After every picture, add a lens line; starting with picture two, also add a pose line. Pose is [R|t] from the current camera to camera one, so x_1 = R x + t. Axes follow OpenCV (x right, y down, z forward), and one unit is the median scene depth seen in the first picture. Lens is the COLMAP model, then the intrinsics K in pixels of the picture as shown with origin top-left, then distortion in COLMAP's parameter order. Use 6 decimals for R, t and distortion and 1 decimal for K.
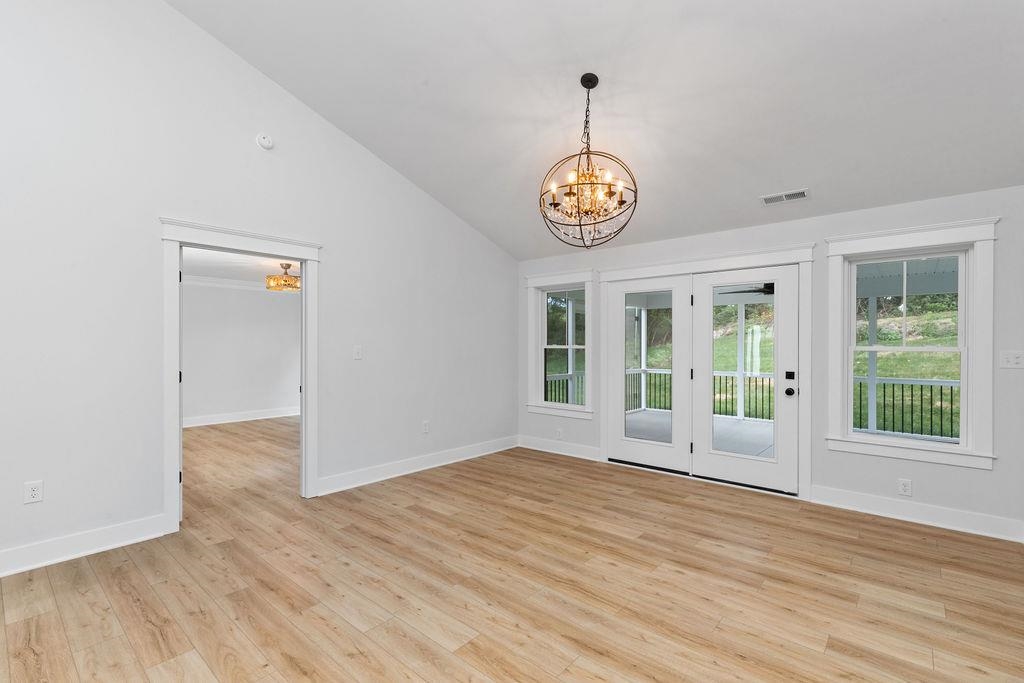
lens RADIAL K [[457.6, 0, 516.4], [0, 457.6, 338.9], [0, 0, 1]] dist [-0.003963, 0.001500]
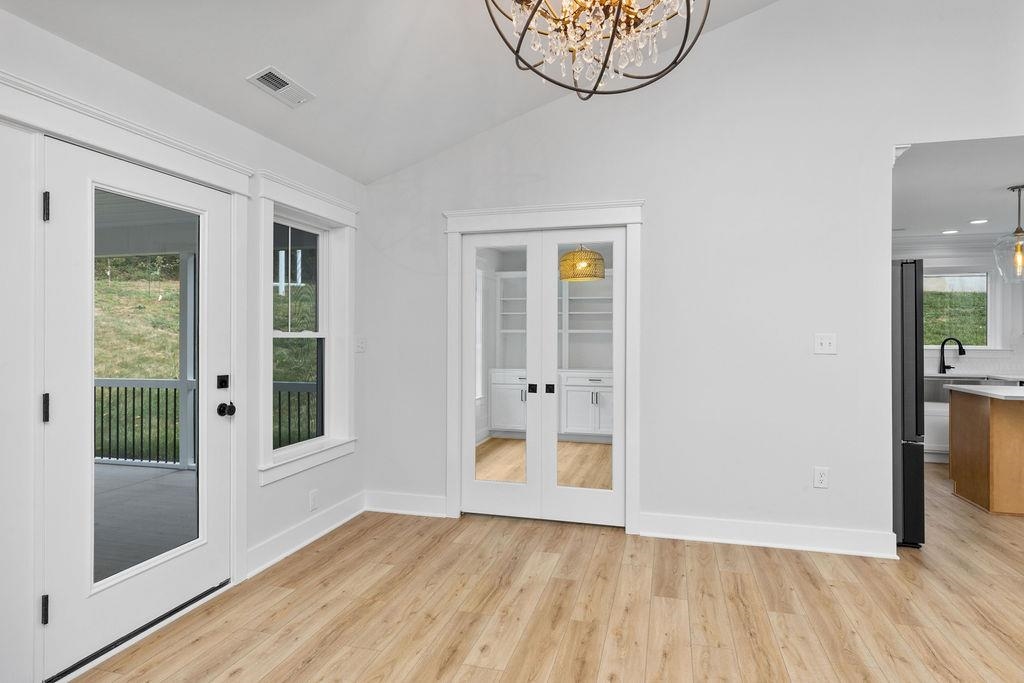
lens RADIAL K [[564.1, 0, 507.2], [0, 564.1, 333.2], [0, 0, 1]] dist [-0.003860, -0.001211]
pose [[-0.415175, -0.003515, 0.909735, -0.314369], [-0.014094, 0.999897, -0.002568, 0.022099], [-0.909632, -0.013888, -0.415182, 1.493317]]
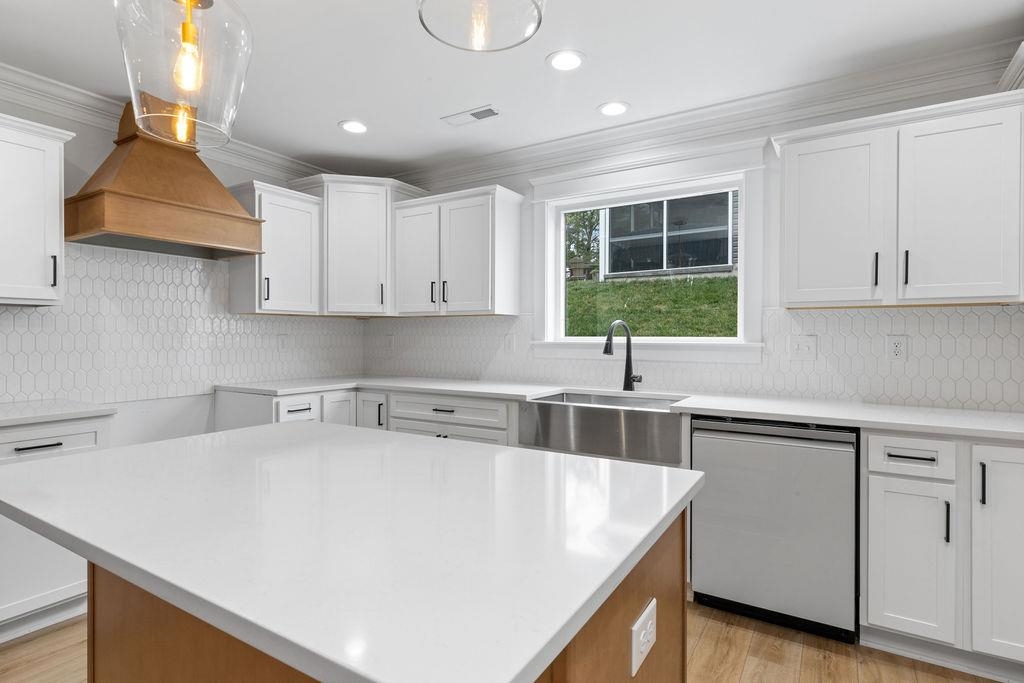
lens RADIAL K [[515.6, 0, 513.9], [0, 515.6, 340.9], [0, 0, 1]] dist [-0.003532, -0.002494]
pose [[-0.151538, -0.009865, 0.988402, -0.010587], [-0.011038, 0.999905, 0.008287, 0.042864], [-0.988390, -0.009654, -0.151632, -0.679583]]
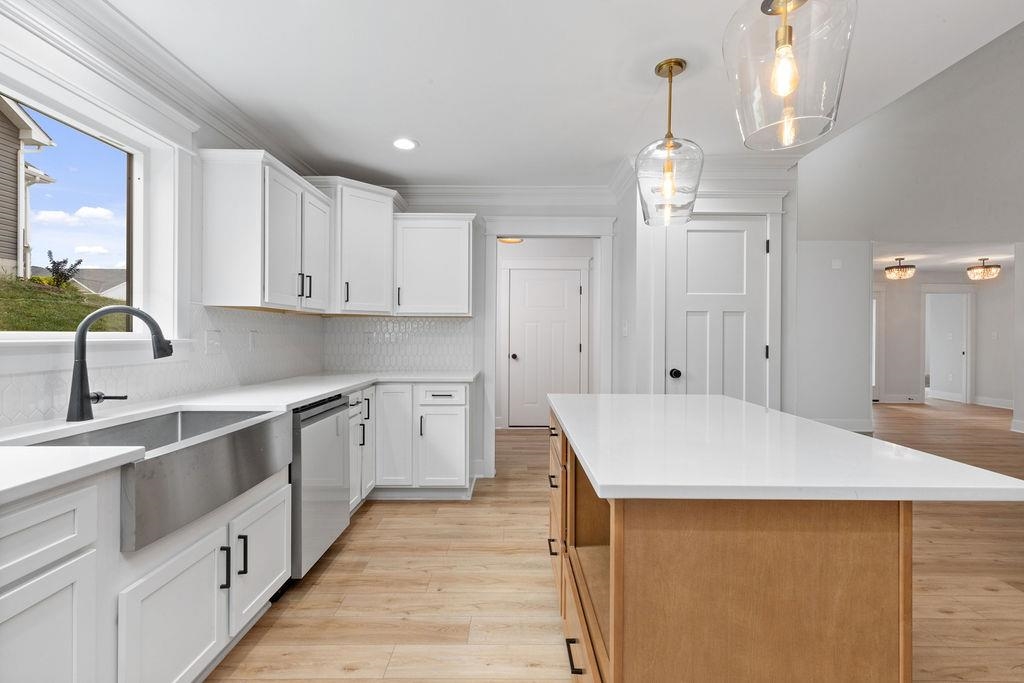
lens RADIAL K [[457.6, 0, 507.3], [0, 457.6, 336.8], [0, 0, 1]] dist [-0.003963, 0.001500]
pose [[-0.772024, -0.001890, -0.635590, 0.994780], [-0.000083, 0.999996, -0.002872, 0.049279], [0.635593, -0.002164, -0.772021, -0.281953]]
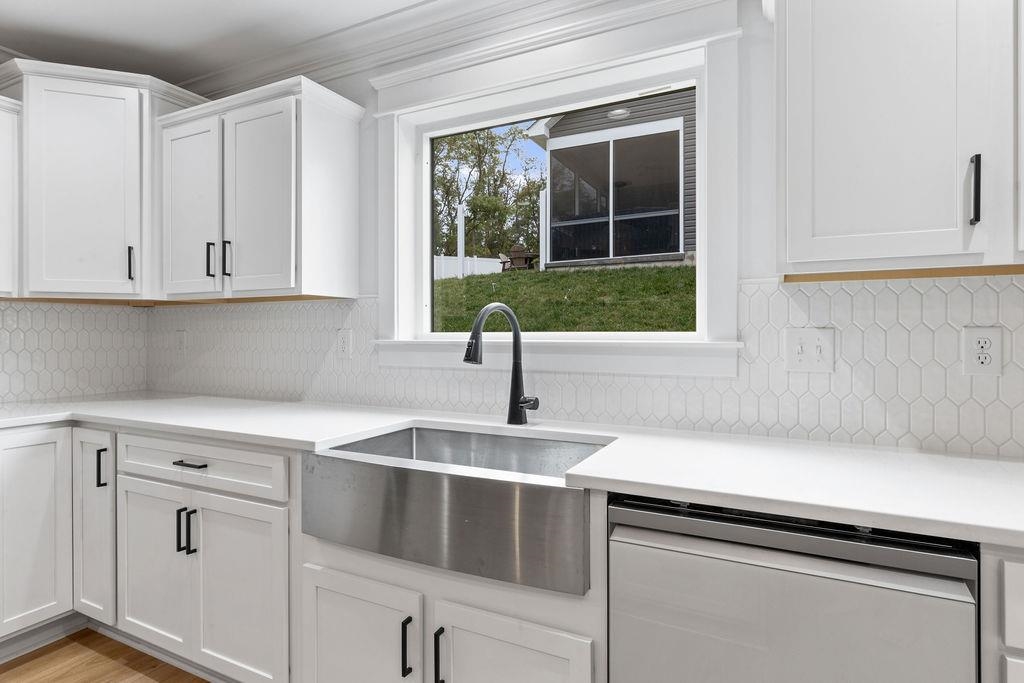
lens RADIAL K [[533.6, 0, 515.7], [0, 533.6, 333.0], [0, 0, 1]] dist [-0.002161, -0.001096]
pose [[-0.245050, -0.000867, 0.969510, 0.394235], [-0.007276, 0.999973, -0.000944, 0.042604], [-0.969483, -0.007286, -0.245050, -0.924259]]
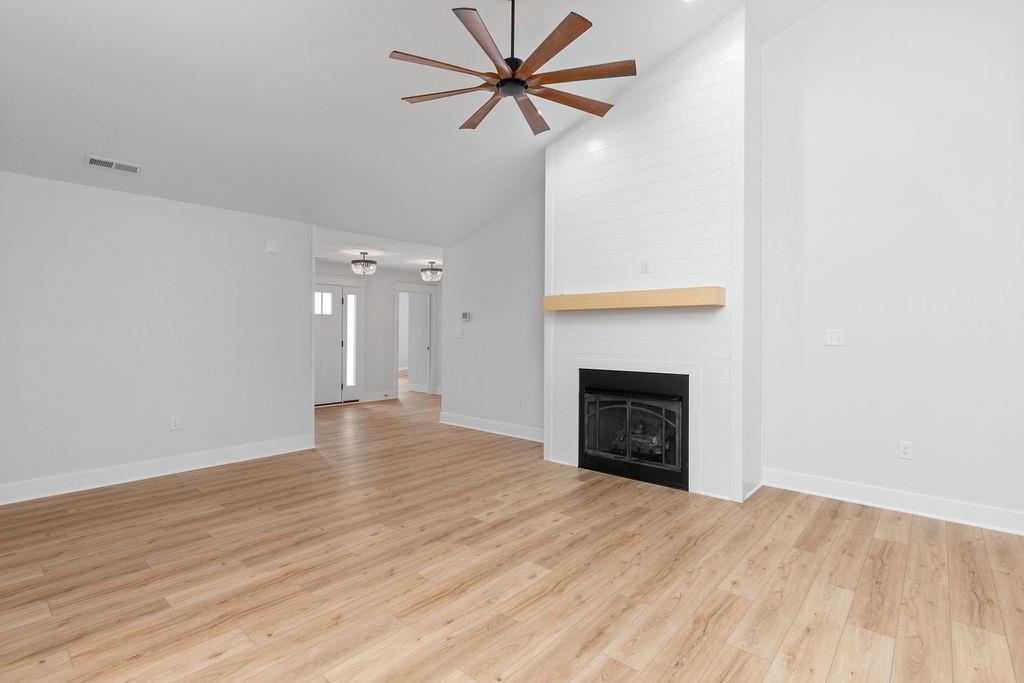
lens RADIAL K [[488.8, 0, 514.0], [0, 488.8, 331.0], [0, 0, 1]] dist [-0.005050, -0.000143]
pose [[-0.009283, 0.001375, -0.999956, 0.255384], [0.001898, 0.999997, 0.001358, 0.017529], [0.999955, -0.001885, -0.009285, -0.028753]]
